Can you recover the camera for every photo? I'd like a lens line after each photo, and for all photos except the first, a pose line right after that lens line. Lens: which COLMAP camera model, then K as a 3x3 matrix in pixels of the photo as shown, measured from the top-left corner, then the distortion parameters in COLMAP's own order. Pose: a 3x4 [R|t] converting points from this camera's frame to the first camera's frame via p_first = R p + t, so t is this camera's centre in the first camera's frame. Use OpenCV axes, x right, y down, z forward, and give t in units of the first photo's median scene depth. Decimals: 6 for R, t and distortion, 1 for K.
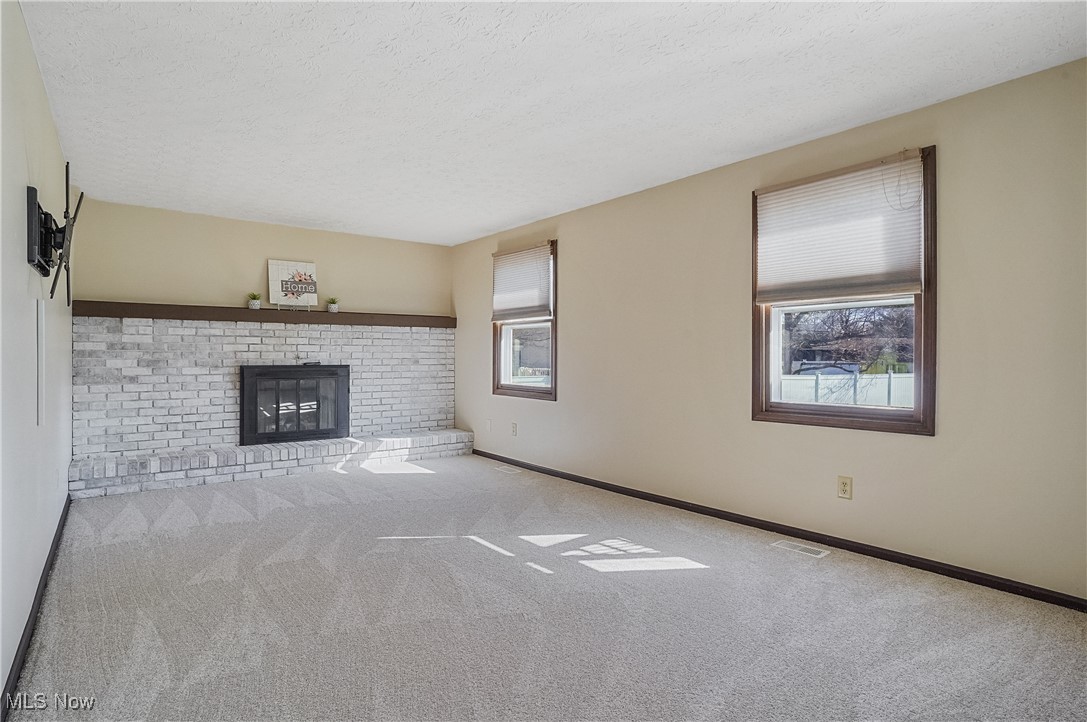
lens RADIAL K [[572.4, 0, 546.2], [0, 572.4, 357.8], [0, 0, 1]] dist [-0.039317, 0.019641]
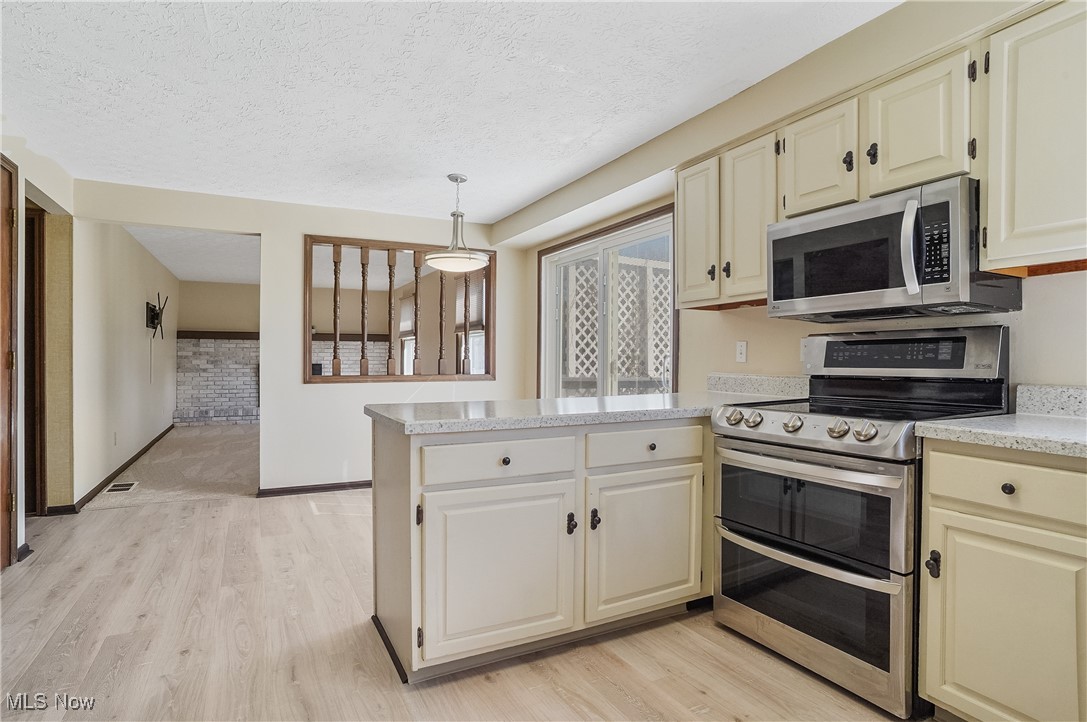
lens RADIAL K [[572.4, 0, 540.6], [0, 572.4, 362.3], [0, 0, 1]] dist [-0.039317, 0.019641]
pose [[0.983000, 0.003723, -0.183569, 1.421749], [-0.003315, 0.999991, 0.002530, 0.002890], [0.183577, -0.001879, 0.983004, -1.317467]]
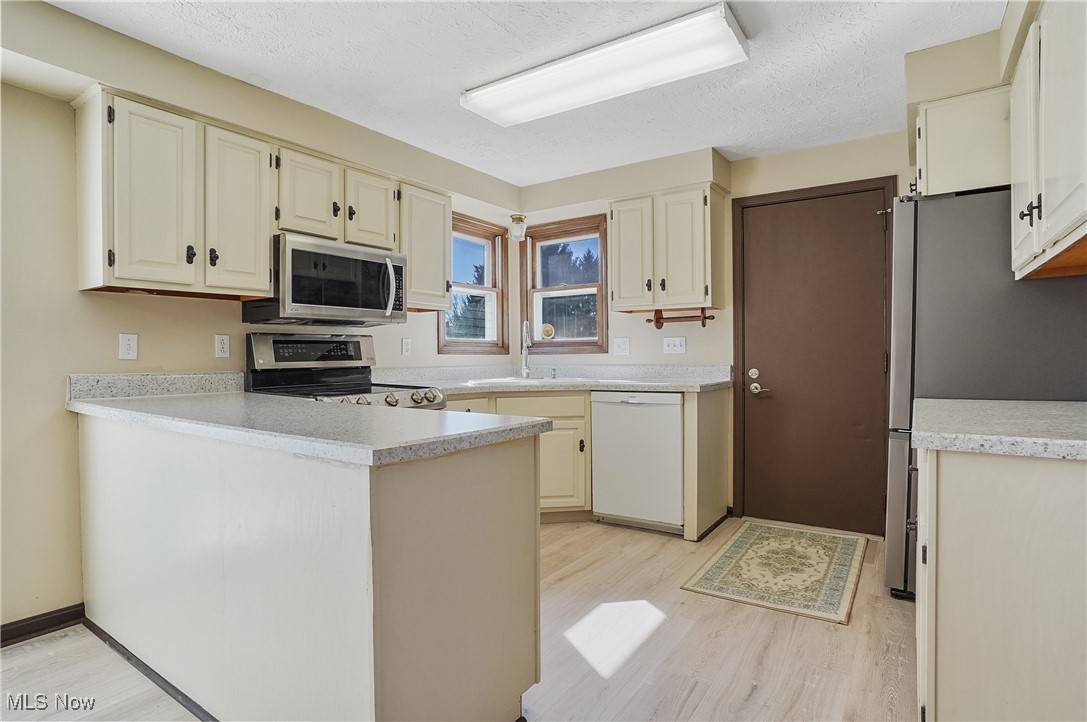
lens RADIAL K [[572.4, 0, 542.4], [0, 572.4, 361.6], [0, 0, 1]] dist [-0.039317, 0.019641]
pose [[-0.296835, -0.005922, 0.954910, 0.645171], [0.012893, 0.999865, 0.010208, 0.005973], [-0.954842, 0.015342, -0.296718, -0.601887]]
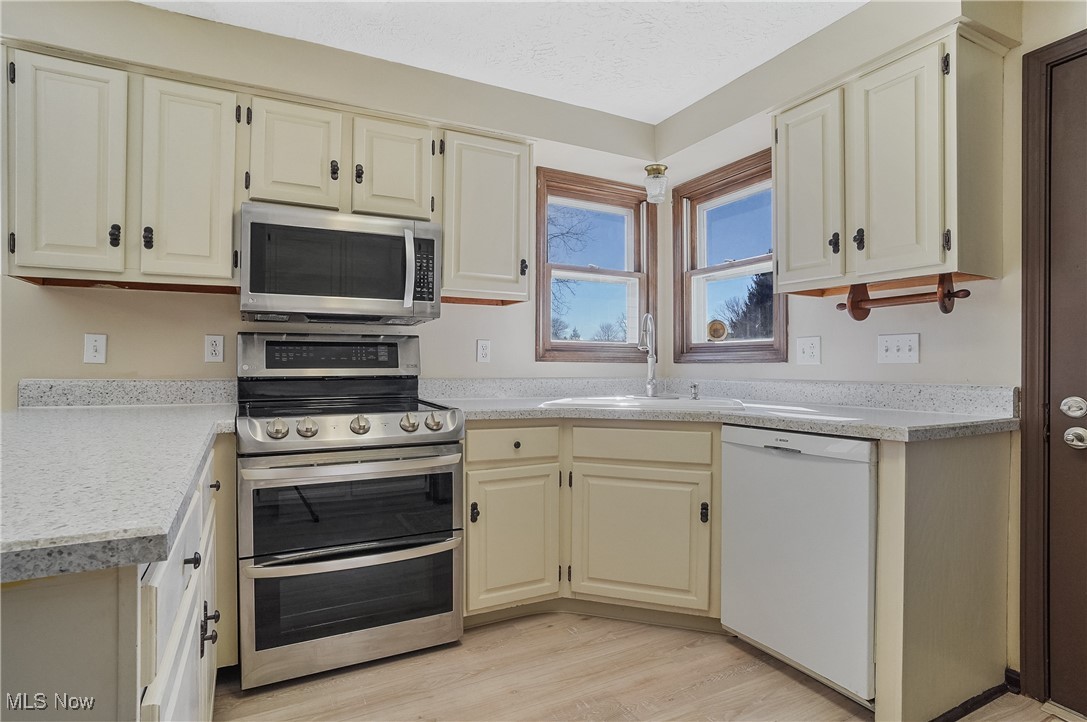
lens RADIAL K [[572.4, 0, 538.4], [0, 572.4, 363.1], [0, 0, 1]] dist [-0.039317, 0.019641]
pose [[0.187354, 0.003114, 0.982288, 0.997035], [0.000463, 0.999995, -0.003258, 0.006040], [-0.982292, 0.001066, 0.187352, -0.953649]]
